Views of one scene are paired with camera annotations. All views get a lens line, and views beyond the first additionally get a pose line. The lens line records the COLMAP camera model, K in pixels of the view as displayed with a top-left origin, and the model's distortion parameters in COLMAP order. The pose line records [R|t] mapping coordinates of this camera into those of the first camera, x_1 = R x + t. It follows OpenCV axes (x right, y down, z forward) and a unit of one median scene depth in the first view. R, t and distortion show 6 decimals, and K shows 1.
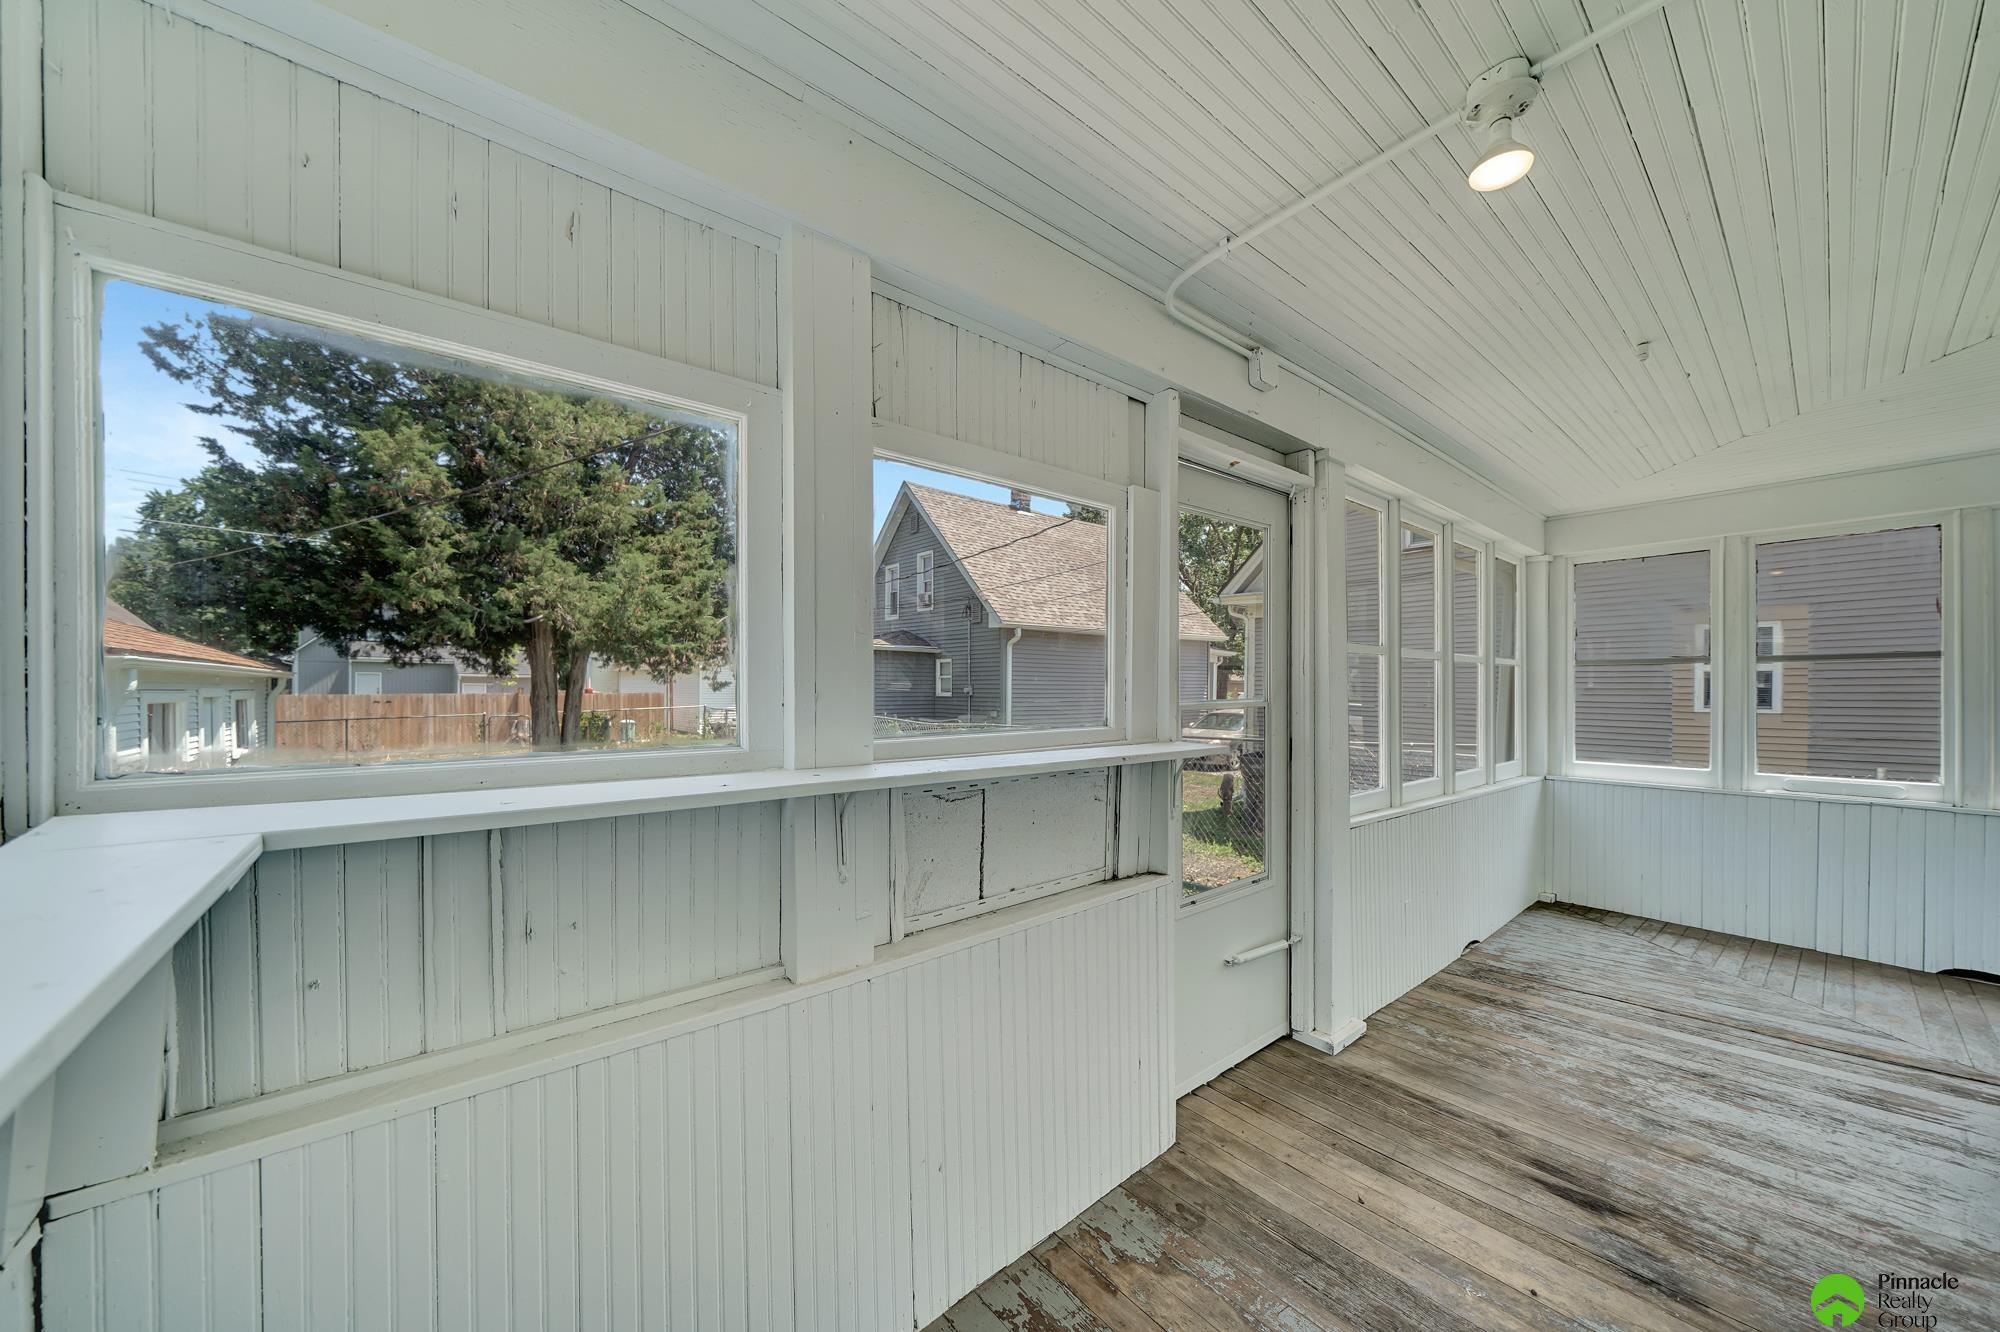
lens RADIAL K [[692.7, 0, 1001.1], [0, 692.7, 699.9], [0, 0, 1]] dist [-0.002452, -0.000267]
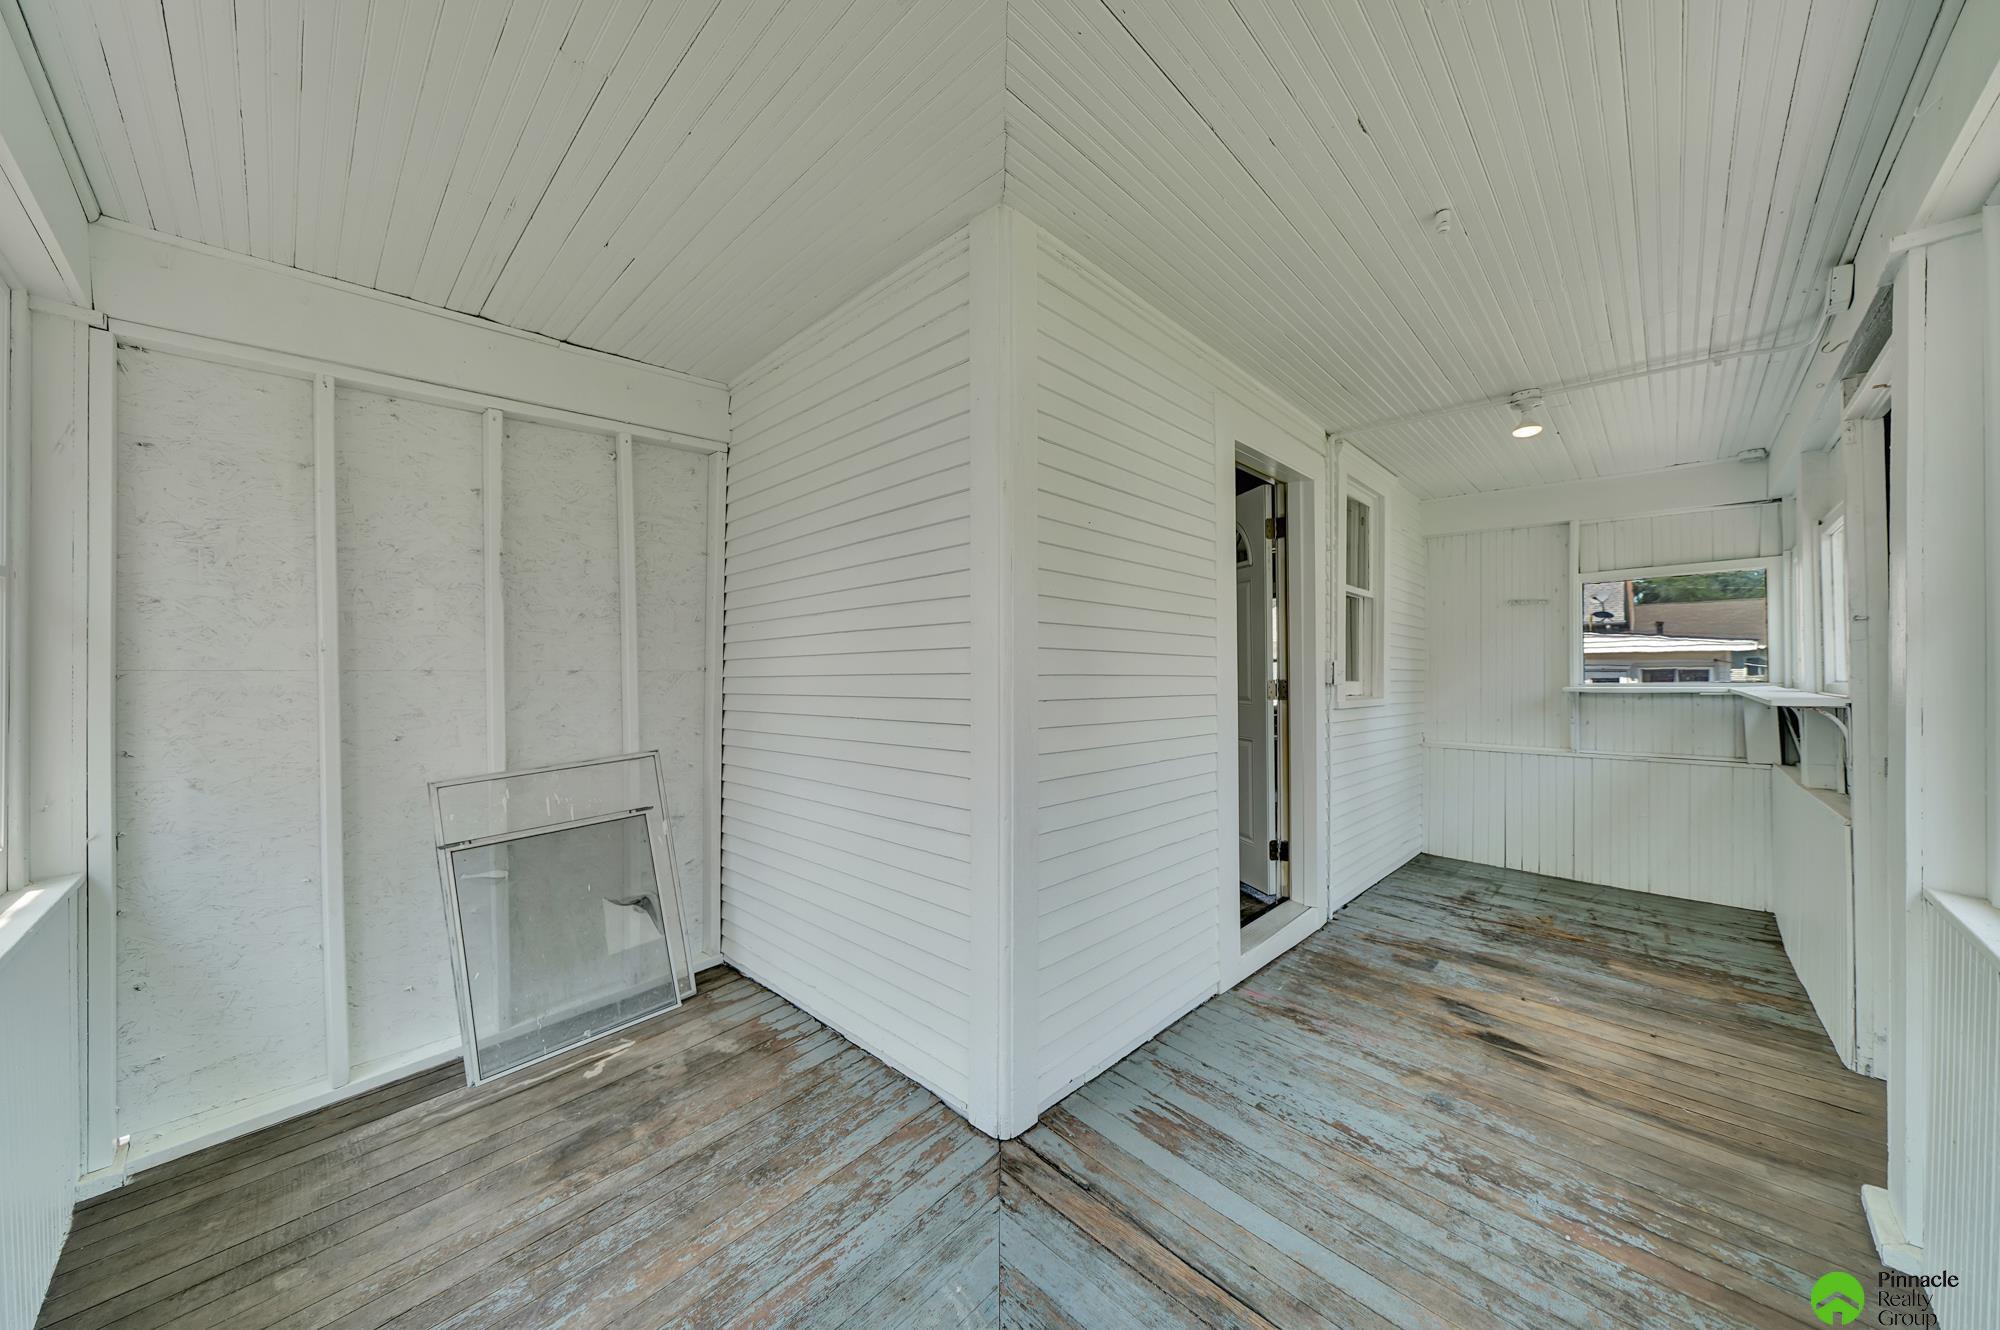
lens RADIAL K [[692.7, 0, 1000.0], [0, 692.7, 667.0], [0, 0, 1]] dist [-0.002452, -0.000267]
pose [[-0.994202, 0.001082, -0.107525, 1.831249], [0.000684, 0.999993, 0.003739, -0.000492], [0.107528, 0.003644, -0.994195, 2.085685]]
